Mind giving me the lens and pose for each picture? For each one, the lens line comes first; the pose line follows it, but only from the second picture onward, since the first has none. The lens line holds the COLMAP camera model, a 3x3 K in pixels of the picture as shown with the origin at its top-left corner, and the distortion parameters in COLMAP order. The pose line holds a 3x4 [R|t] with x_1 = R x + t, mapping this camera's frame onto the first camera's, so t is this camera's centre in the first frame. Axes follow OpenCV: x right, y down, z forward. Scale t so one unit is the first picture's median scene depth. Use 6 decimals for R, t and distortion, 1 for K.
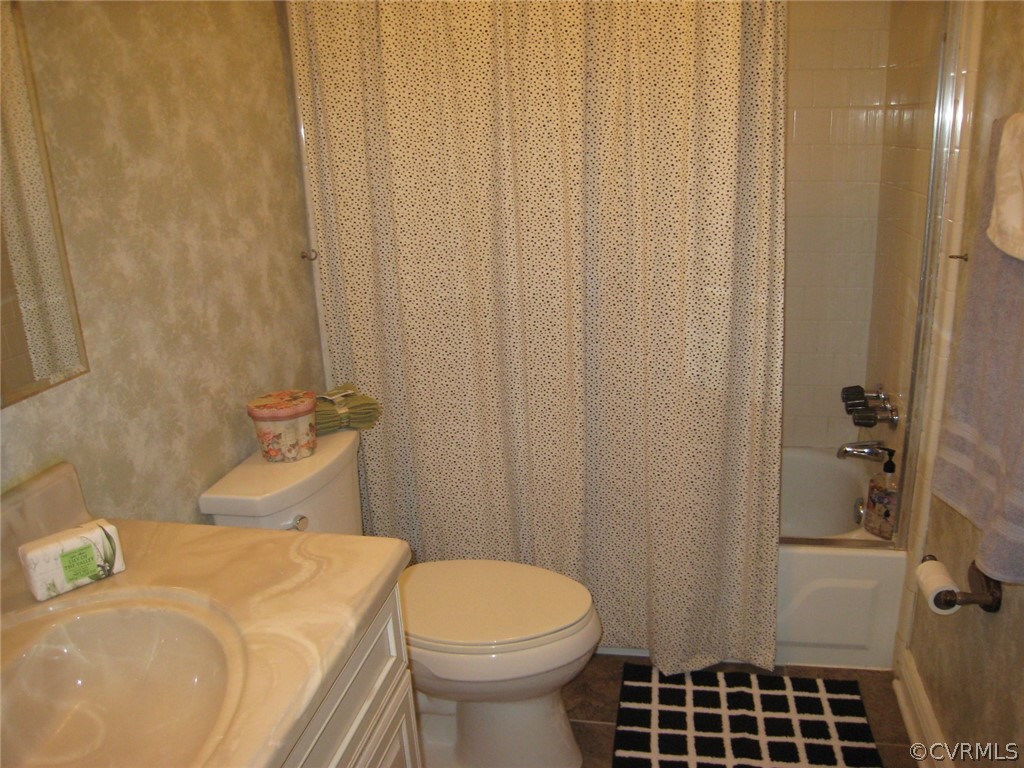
lens RADIAL K [[835.6, 0, 517.0], [0, 835.6, 405.5], [0, 0, 1]] dist [-0.167482, 0.107311]
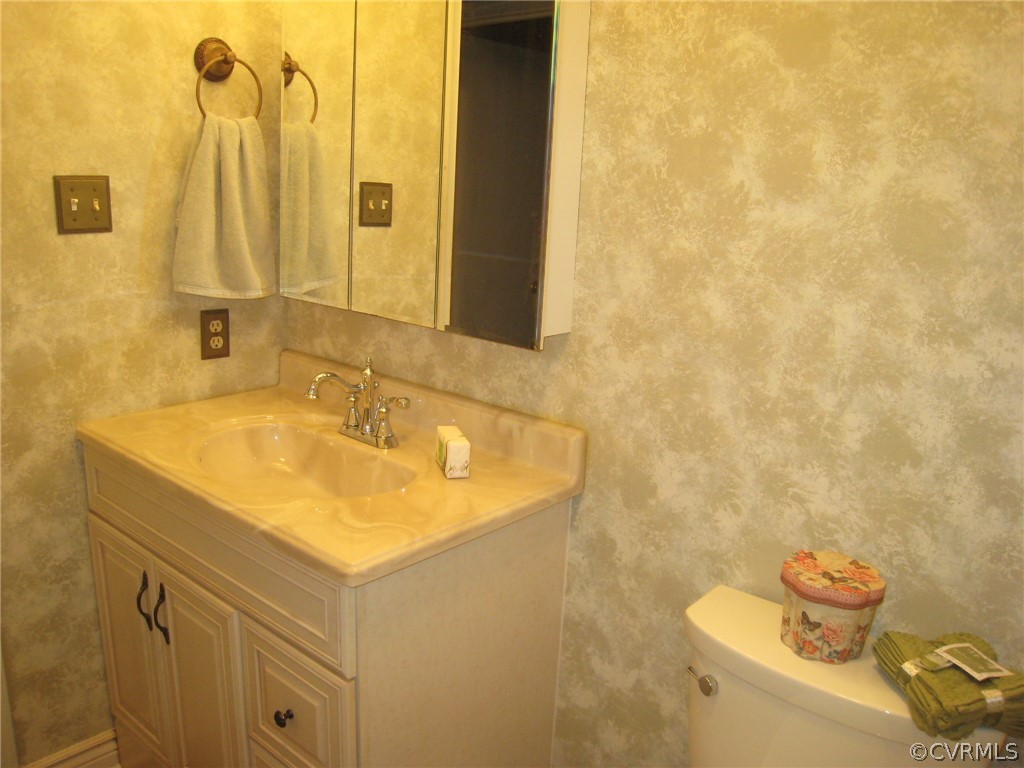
lens RADIAL K [[835.6, 0, 514.2], [0, 835.6, 387.8], [0, 0, 1]] dist [-0.167482, 0.107311]
pose [[-0.483396, 0.226510, -0.845590, 0.398974], [-0.305646, 0.861484, 0.405495, -0.346734], [0.820311, 0.454465, -0.347206, 0.989477]]
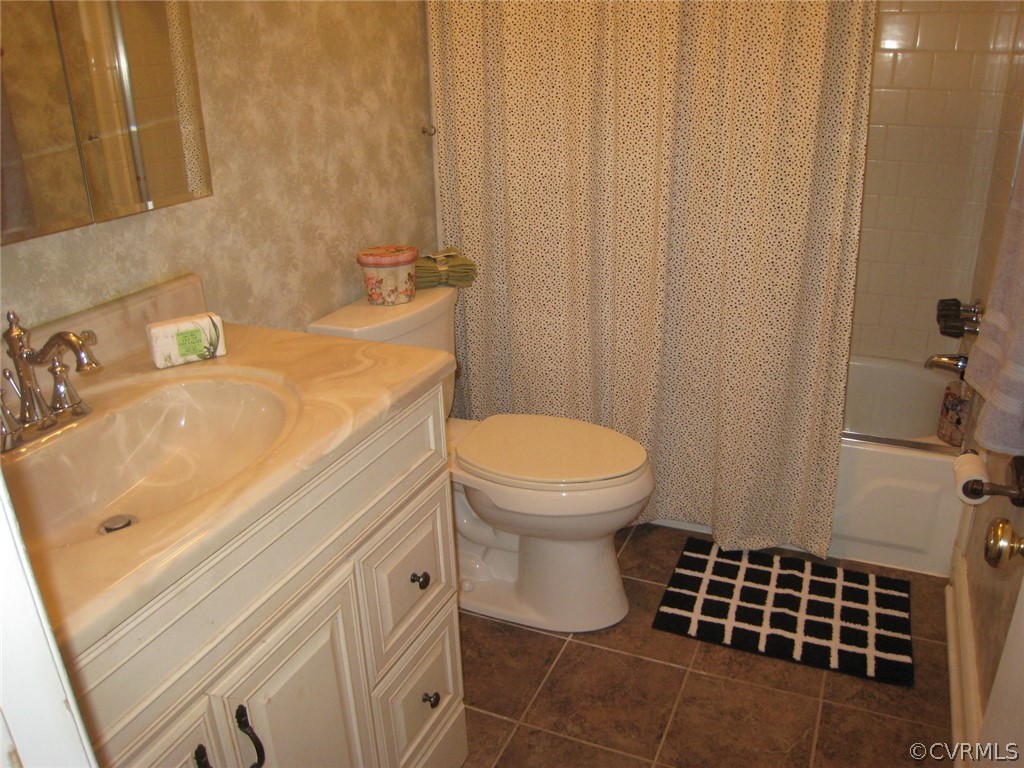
lens RADIAL K [[835.6, 0, 518.5], [0, 835.6, 393.1], [0, 0, 1]] dist [-0.167482, 0.107311]
pose [[0.978216, 0.101214, -0.181245, 0.125500], [-0.086272, 0.992331, 0.088524, 0.074004], [0.188815, -0.070959, 0.979446, -0.105623]]
